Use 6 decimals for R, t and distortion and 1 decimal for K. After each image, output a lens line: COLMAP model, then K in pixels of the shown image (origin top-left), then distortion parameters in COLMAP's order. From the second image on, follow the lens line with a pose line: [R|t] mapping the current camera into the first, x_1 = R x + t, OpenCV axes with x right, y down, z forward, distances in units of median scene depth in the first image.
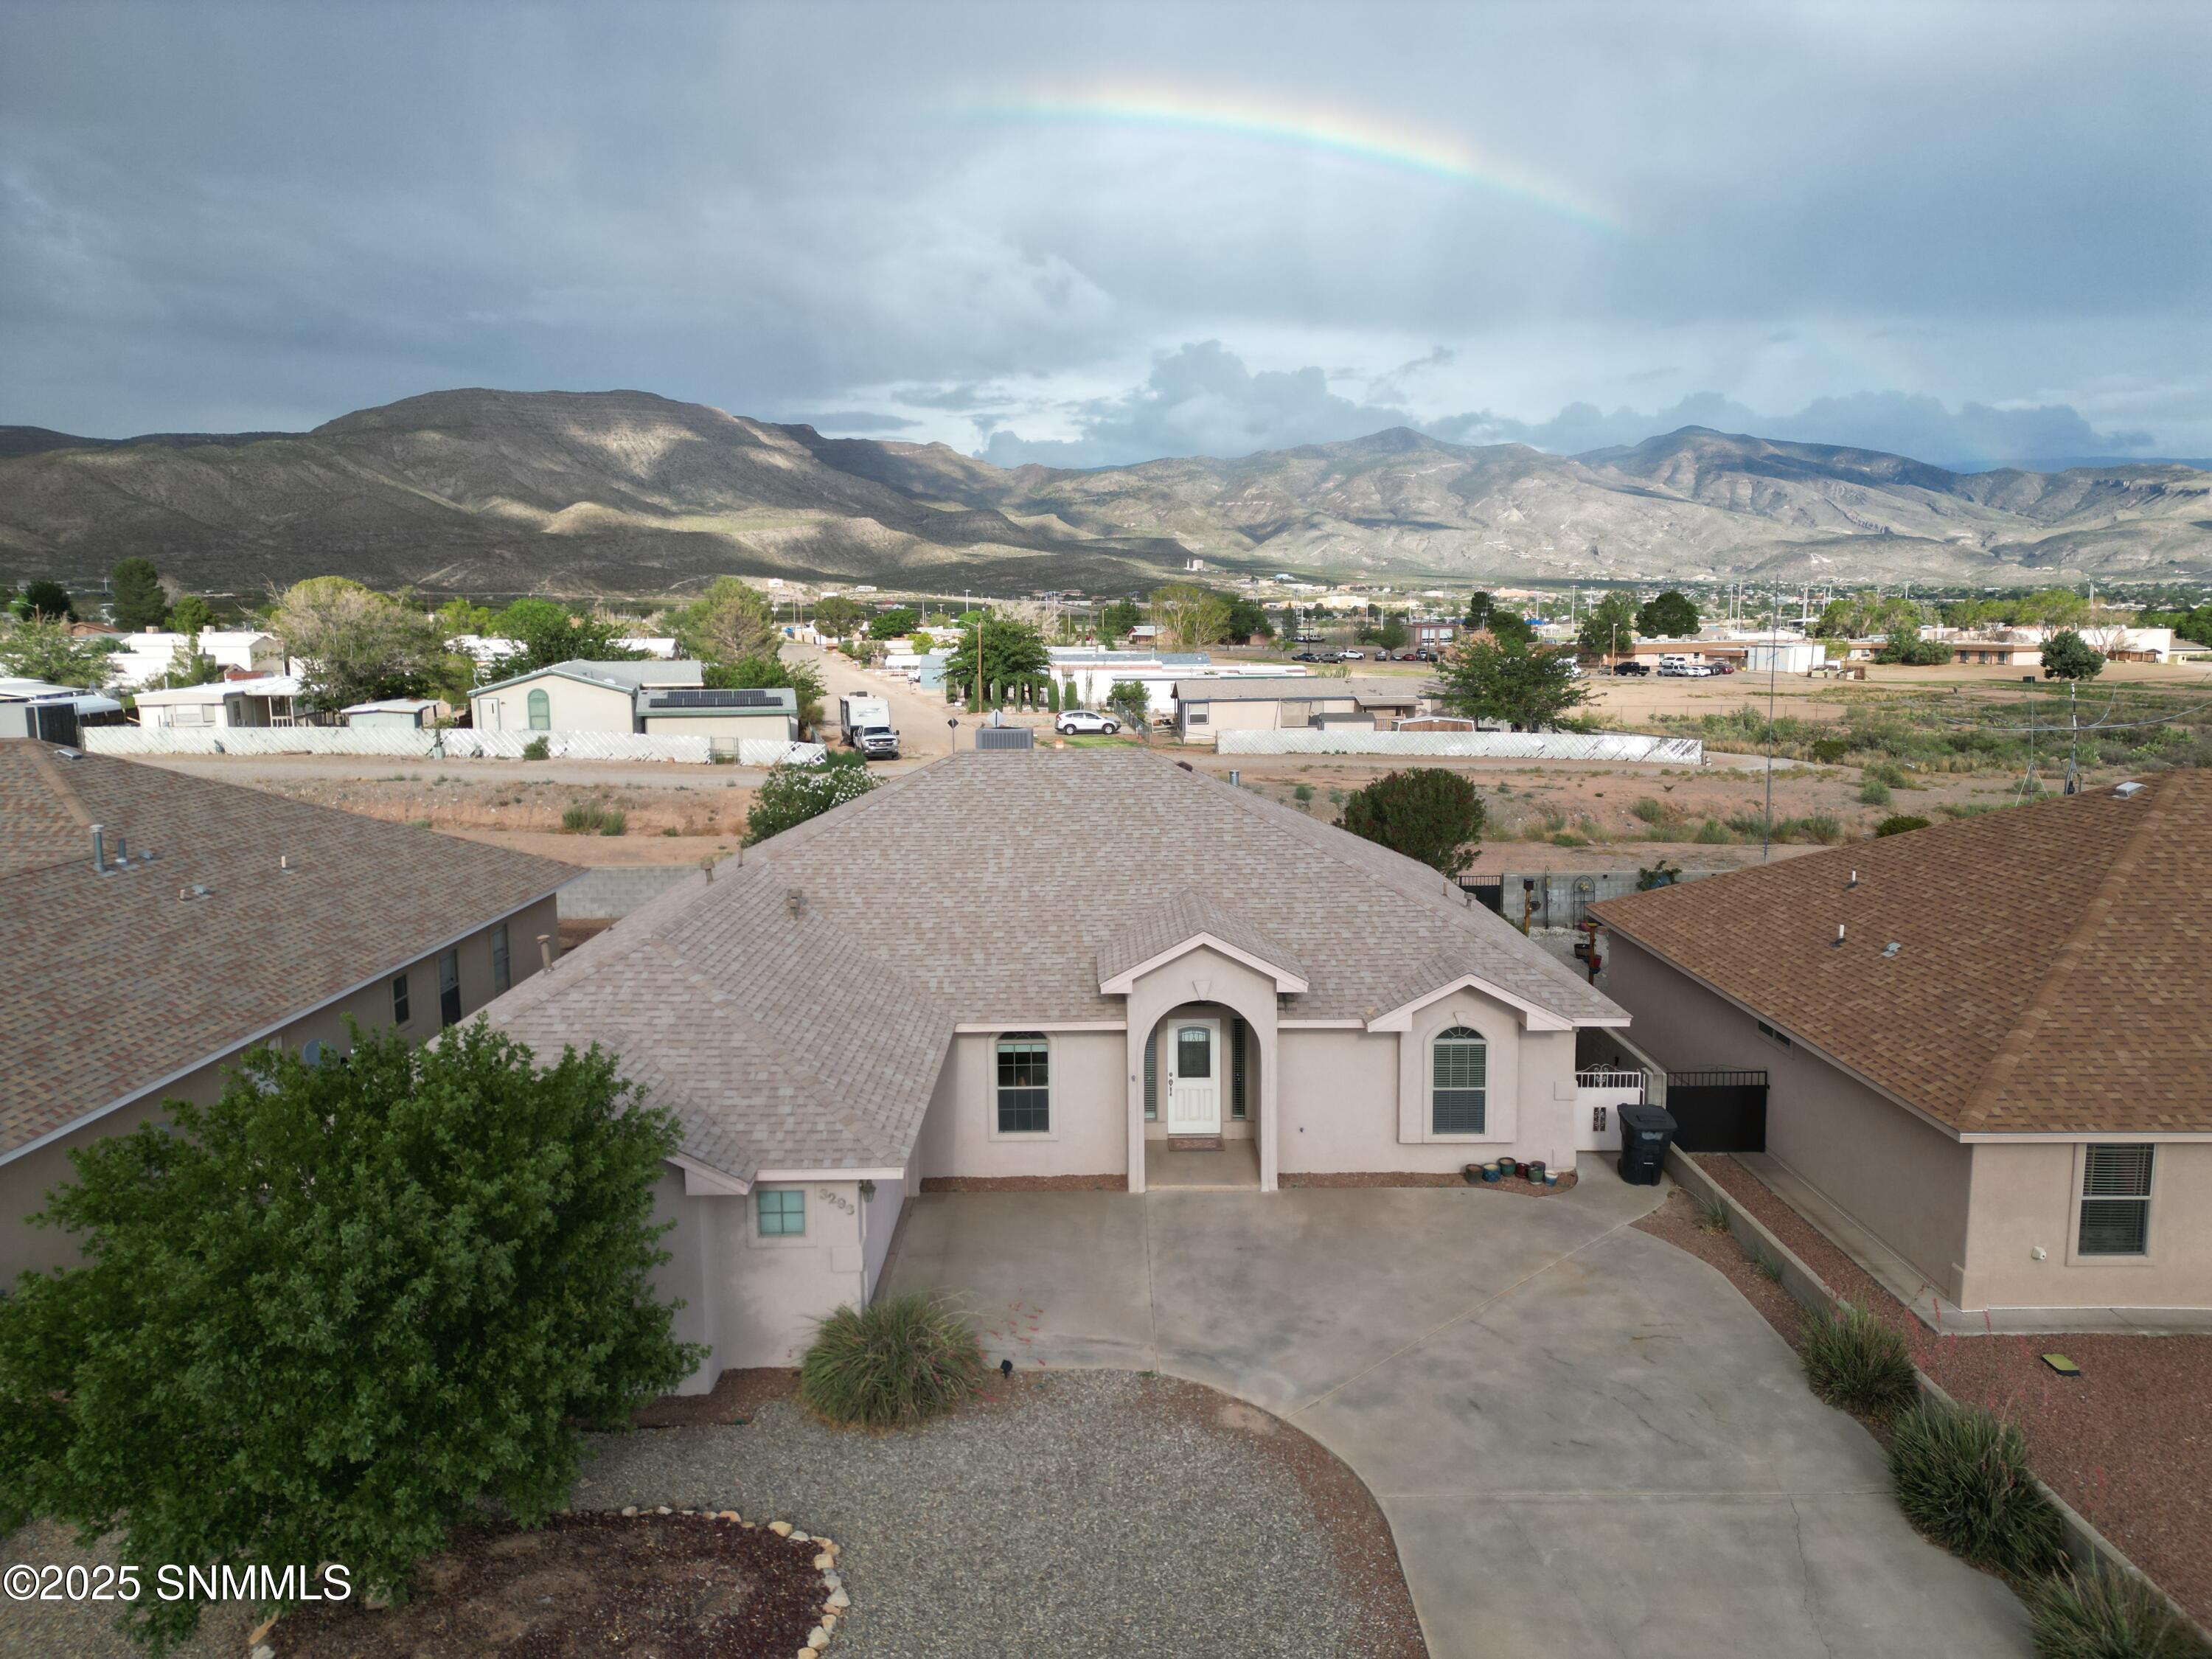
lens RADIAL K [[1550.0, 0, 1108.4], [0, 1550.0, 821.7], [0, 0, 1]] dist [0.092108, -0.095622]
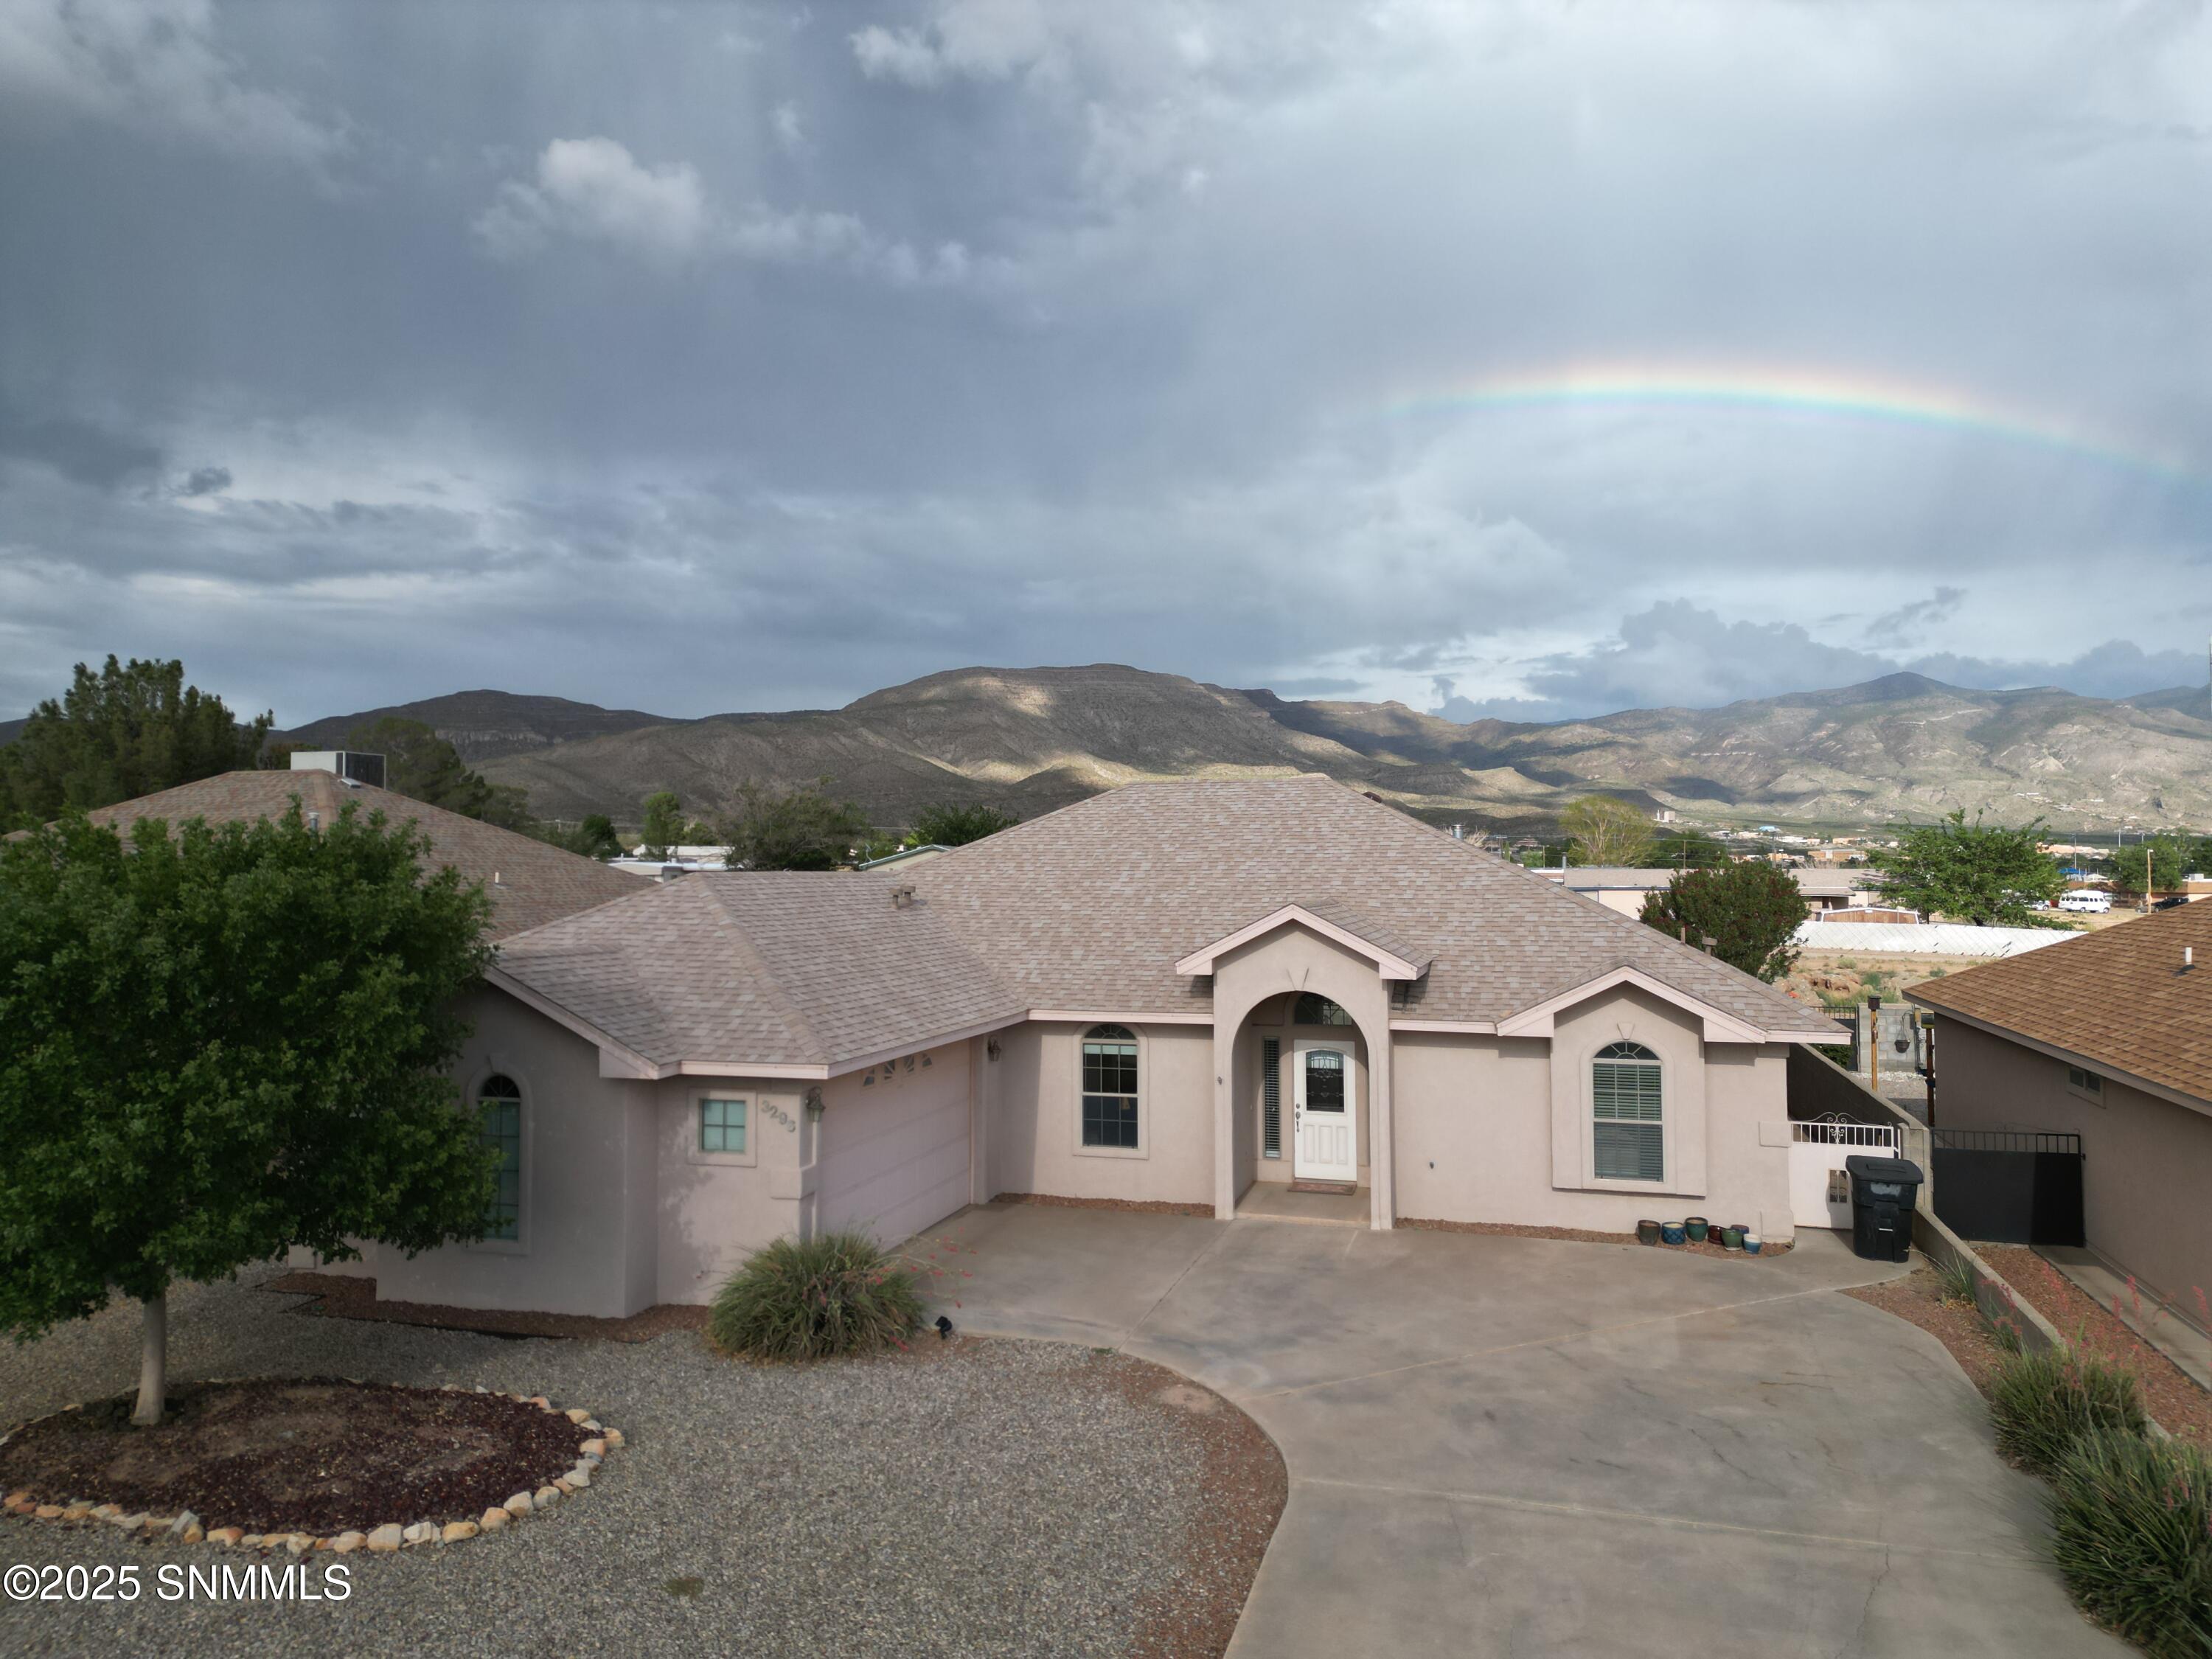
lens RADIAL K [[1543.8, 0, 1103.0], [0, 1543.8, 823.0], [0, 0, 1]] dist [0.092832, -0.092444]
pose [[0.957299, -0.002616, -0.289089, 0.206665], [-0.044274, 0.986837, -0.155538, 0.162405], [0.285691, 0.161695, 0.944582, 0.141727]]
